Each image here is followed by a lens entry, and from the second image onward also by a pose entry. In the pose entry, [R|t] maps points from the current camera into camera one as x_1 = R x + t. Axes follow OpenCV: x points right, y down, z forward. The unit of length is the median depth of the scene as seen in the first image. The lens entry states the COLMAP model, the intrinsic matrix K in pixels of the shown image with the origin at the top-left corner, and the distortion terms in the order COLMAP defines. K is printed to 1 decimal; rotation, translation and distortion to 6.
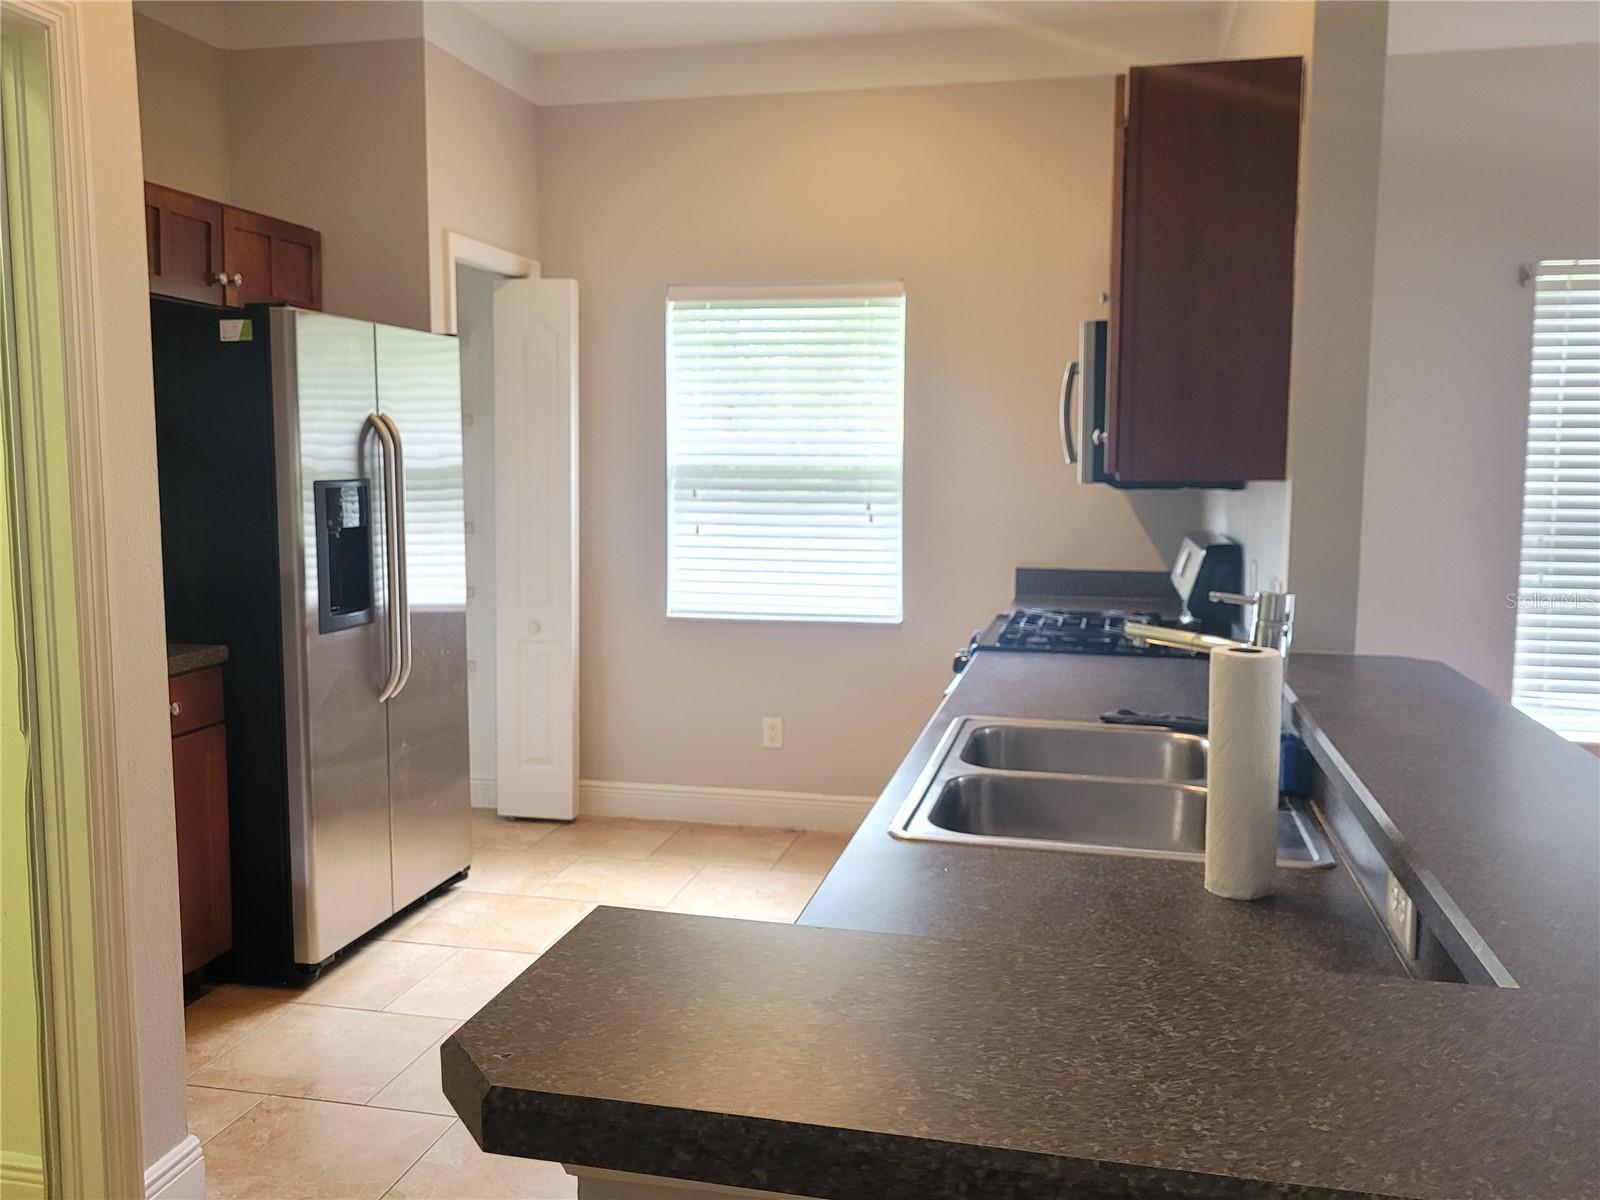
lens RADIAL K [[1338.0, 0, 804.8], [0, 1338.0, 579.0], [0, 0, 1]] dist [0.048886, -0.033162]
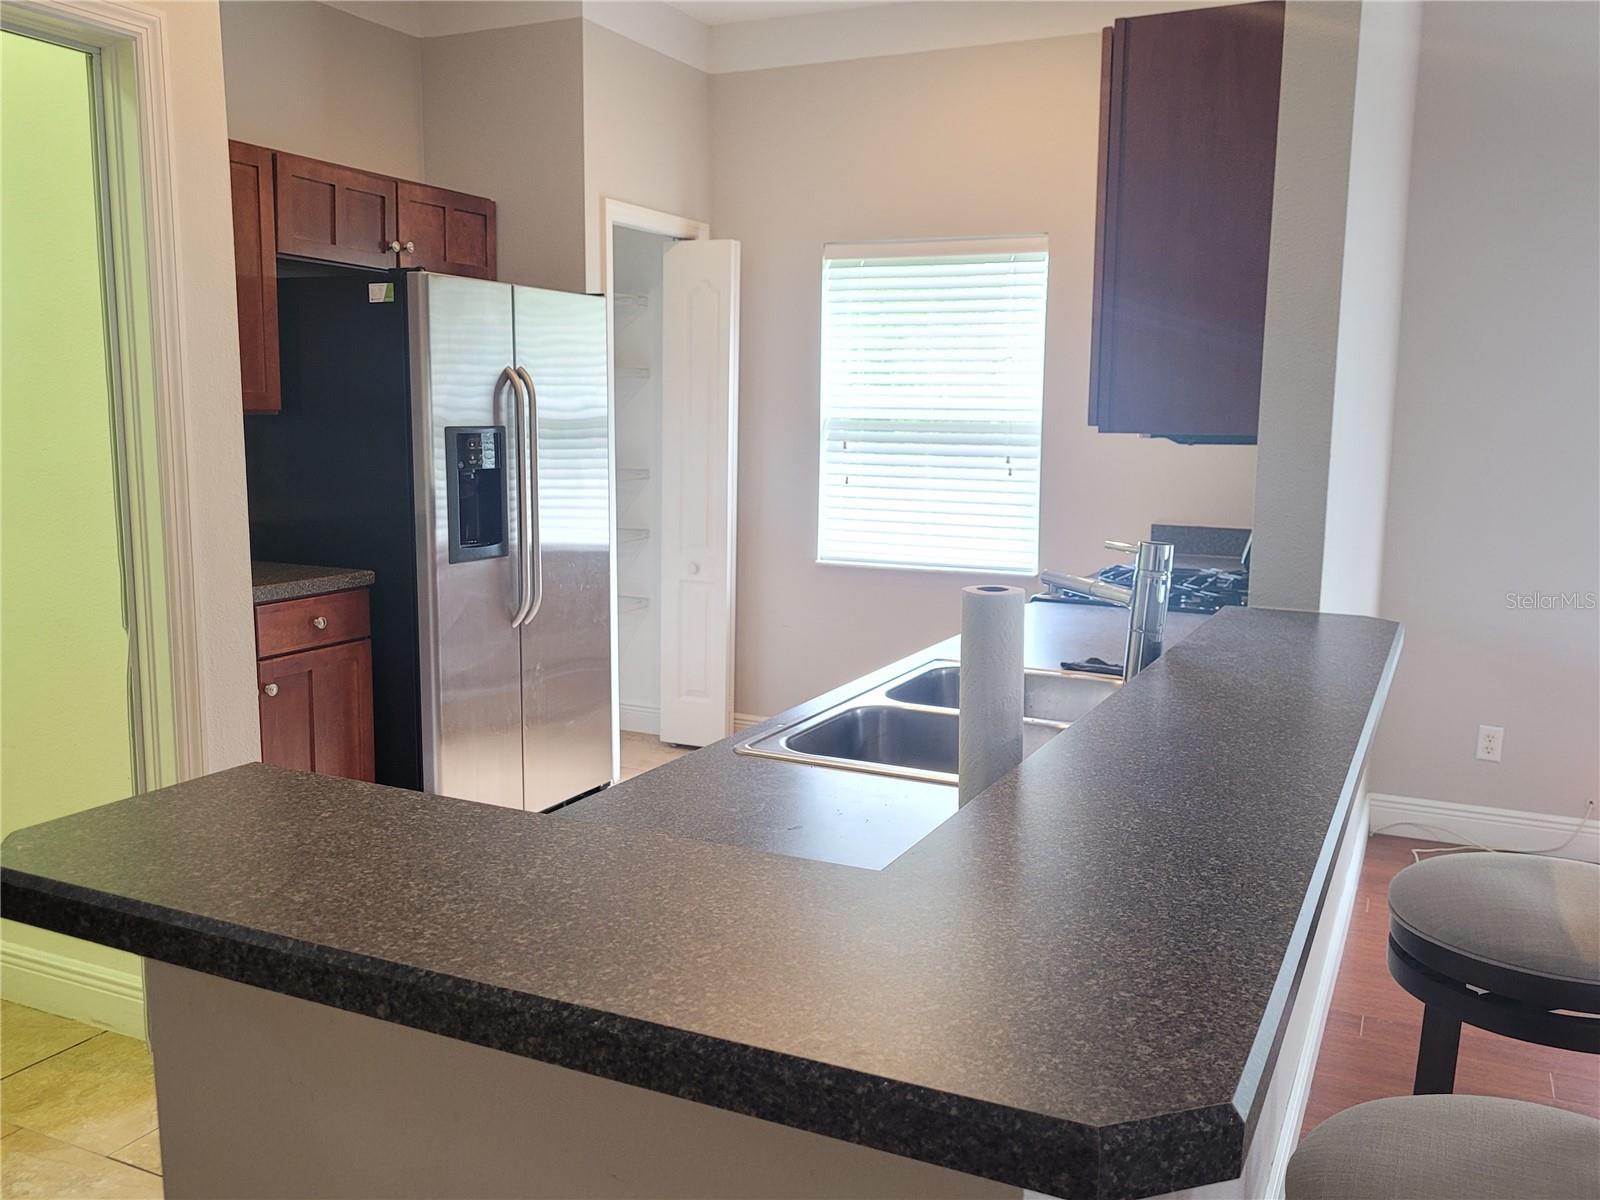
lens RADIAL K [[1338.0, 0, 834.9], [0, 1338.0, 583.8], [0, 0, 1]] dist [0.048886, -0.033162]
pose [[0.976507, 0.036180, -0.212428, 0.158665], [-0.028634, 0.998848, 0.038495, 0.004093], [0.213576, -0.031508, 0.976418, -0.023741]]
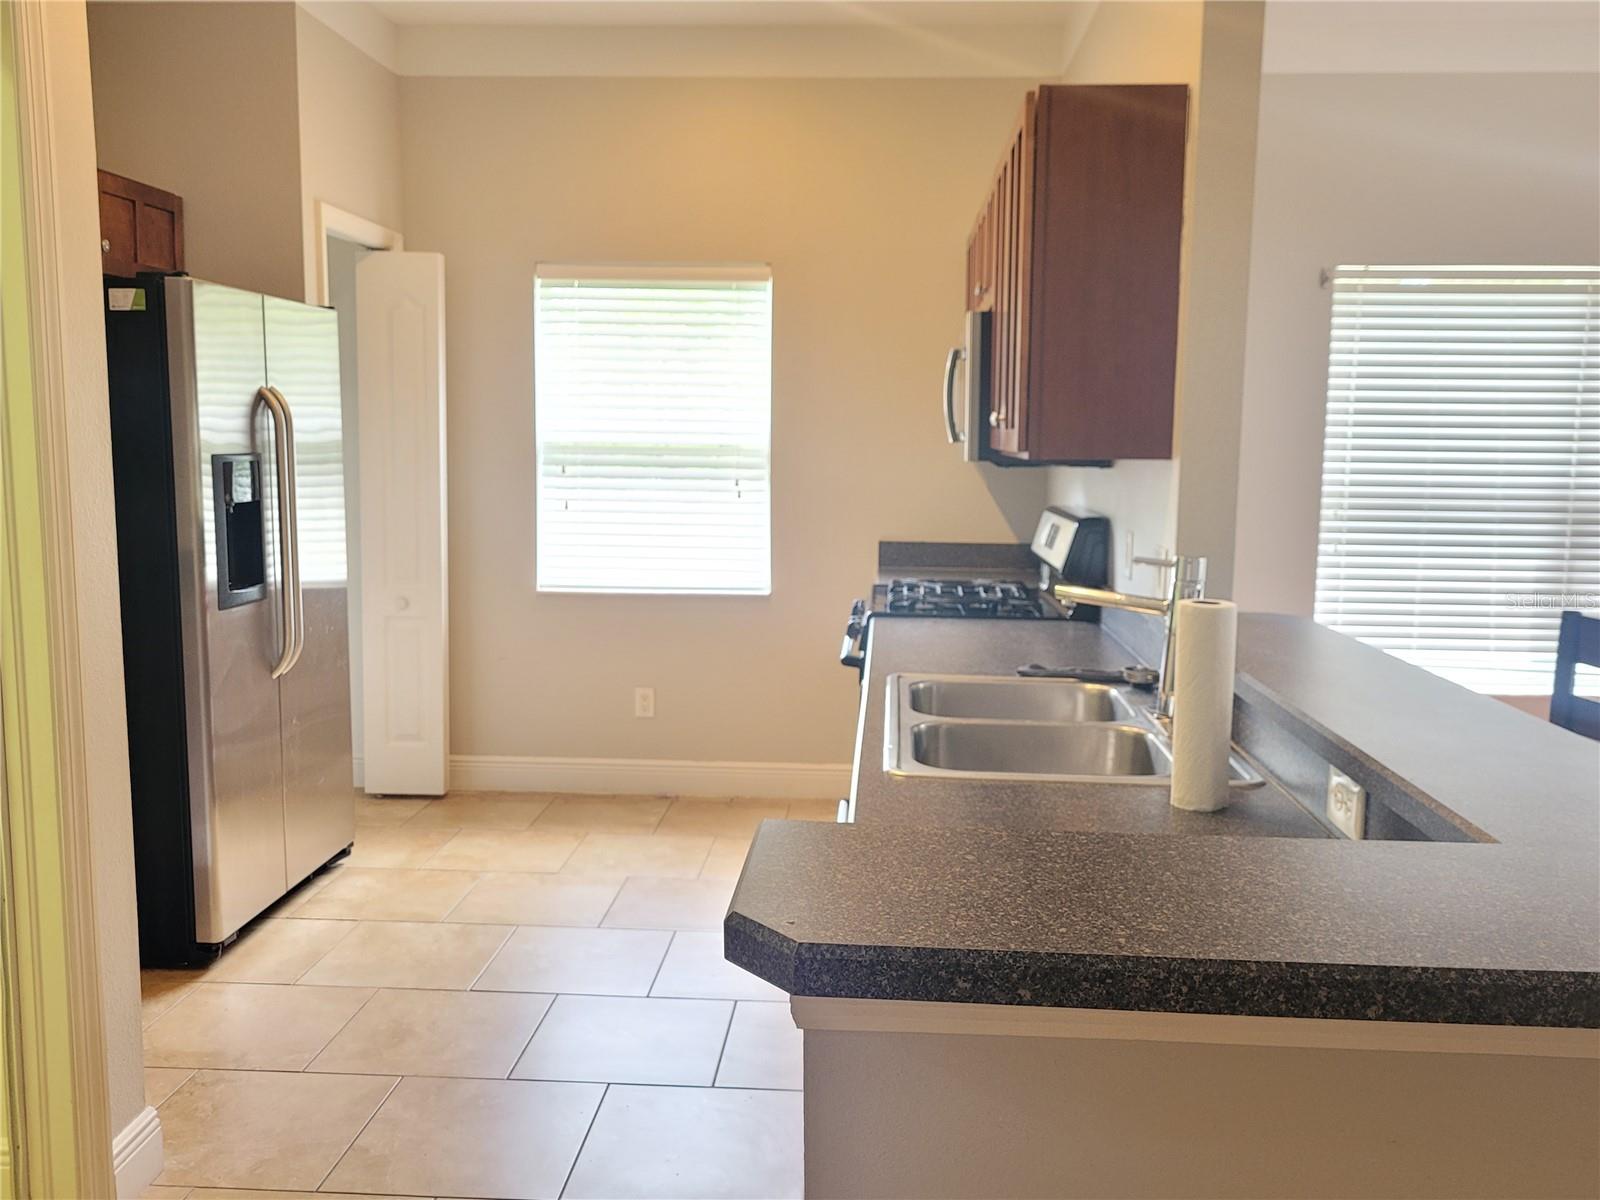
lens RADIAL K [[1338.0, 0, 813.9], [0, 1338.0, 583.2], [0, 0, 1]] dist [0.048886, -0.033162]
pose [[0.986037, -0.010406, 0.166200, -0.077137], [0.007147, 0.999770, 0.020197, 0.003394], [-0.166372, -0.018727, 0.985885, -0.039649]]
